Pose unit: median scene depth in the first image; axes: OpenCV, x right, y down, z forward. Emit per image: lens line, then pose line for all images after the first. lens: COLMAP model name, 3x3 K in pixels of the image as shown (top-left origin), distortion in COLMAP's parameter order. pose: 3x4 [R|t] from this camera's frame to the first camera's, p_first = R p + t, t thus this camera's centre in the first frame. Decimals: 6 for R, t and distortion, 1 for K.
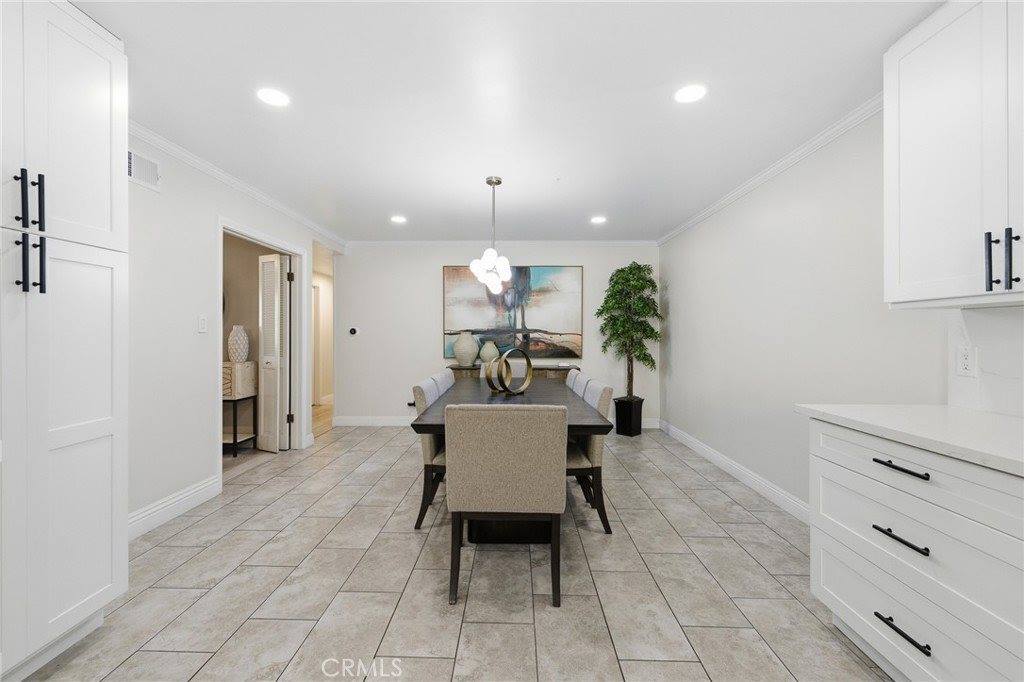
lens RADIAL K [[430.6, 0, 505.9], [0, 430.6, 336.4], [0, 0, 1]] dist [-0.000699, -0.000155]
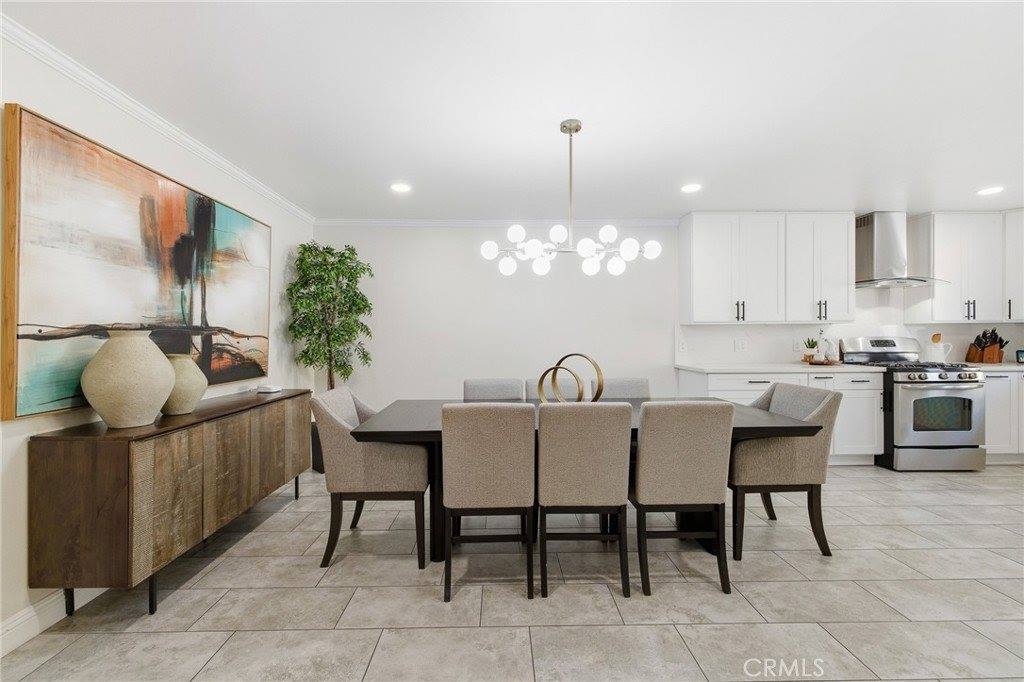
lens RADIAL K [[430.6, 0, 513.2], [0, 430.6, 339.9], [0, 0, 1]] dist [-0.000699, -0.000155]
pose [[-0.034714, -0.008137, 0.999364, -0.450974], [0.009757, 0.999916, 0.008480, -0.002528], [-0.999350, 0.010045, -0.034631, 0.672057]]
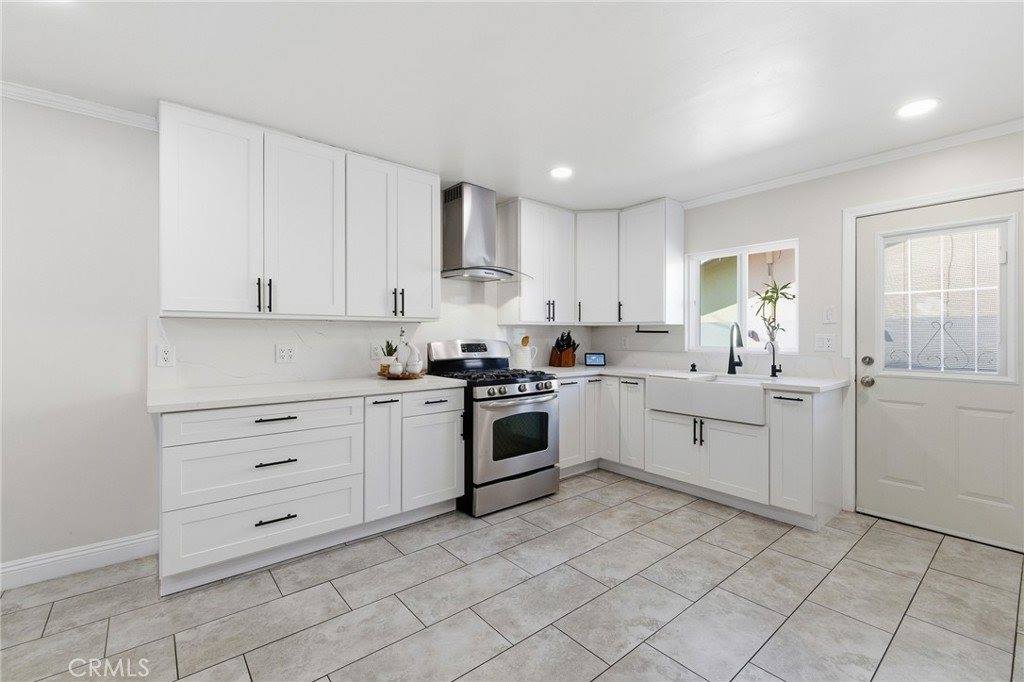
lens RADIAL K [[430.6, 0, 508.5], [0, 430.6, 334.2], [0, 0, 1]] dist [-0.000699, -0.000155]
pose [[-0.648634, 0.001673, 0.761098, -0.193936], [0.001201, 0.999999, -0.001174, -0.002341], [-0.761099, 0.000152, -0.648636, 0.325199]]
